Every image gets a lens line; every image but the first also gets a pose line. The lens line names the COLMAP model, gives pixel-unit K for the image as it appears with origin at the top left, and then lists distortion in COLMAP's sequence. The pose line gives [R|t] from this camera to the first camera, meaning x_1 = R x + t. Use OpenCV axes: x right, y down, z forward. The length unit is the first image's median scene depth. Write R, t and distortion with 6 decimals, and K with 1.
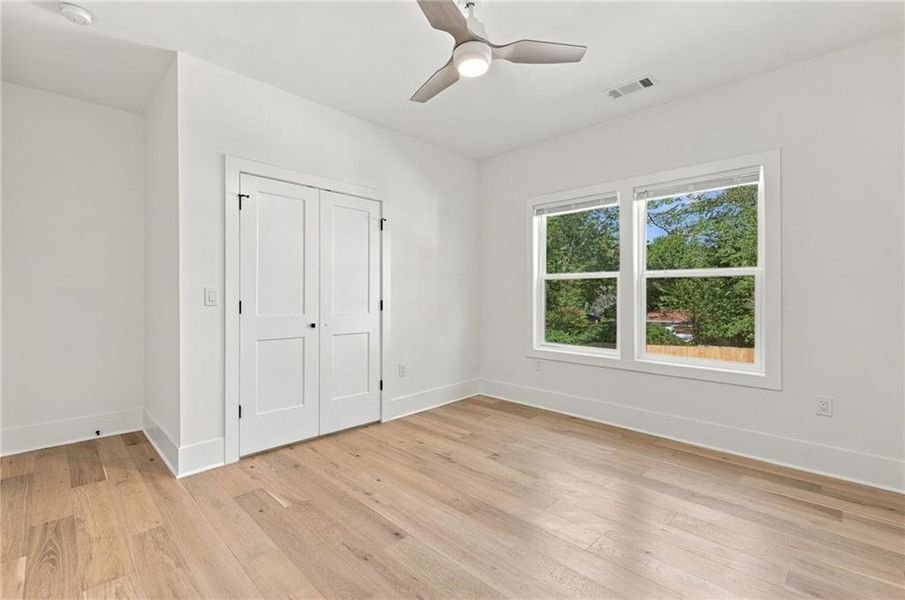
lens RADIAL K [[400.6, 0, 450.8], [0, 400.6, 295.8], [0, 0, 1]] dist [0.000398, 0.000167]
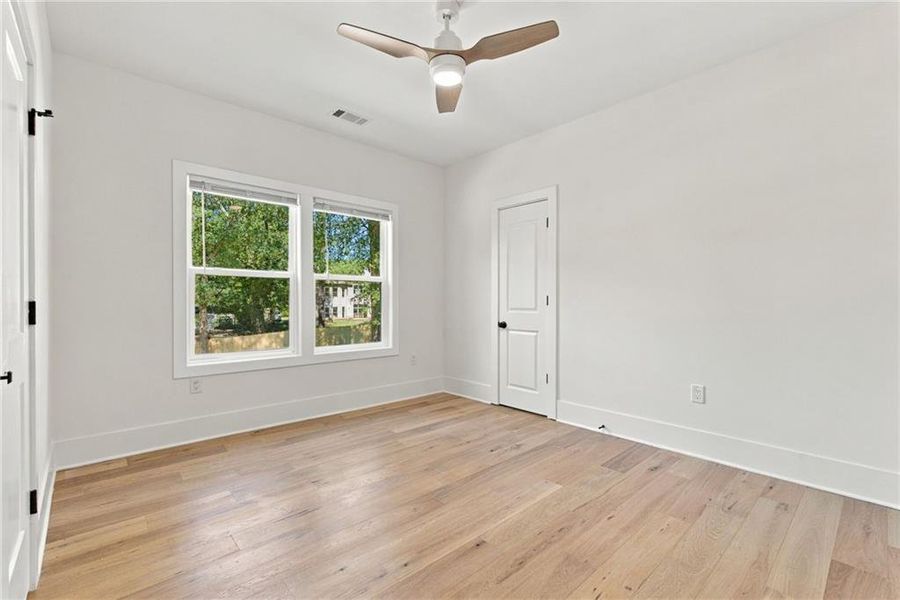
lens RADIAL K [[398.1, 0, 447.0], [0, 398.1, 300.4], [0, 0, 1]] dist [-0.000505, 0.000249]
pose [[0.045190, -0.005513, 0.998963, -0.631731], [-0.006404, 0.999963, 0.005808, 0.004304], [-0.998958, -0.006660, 0.045153, 0.604351]]
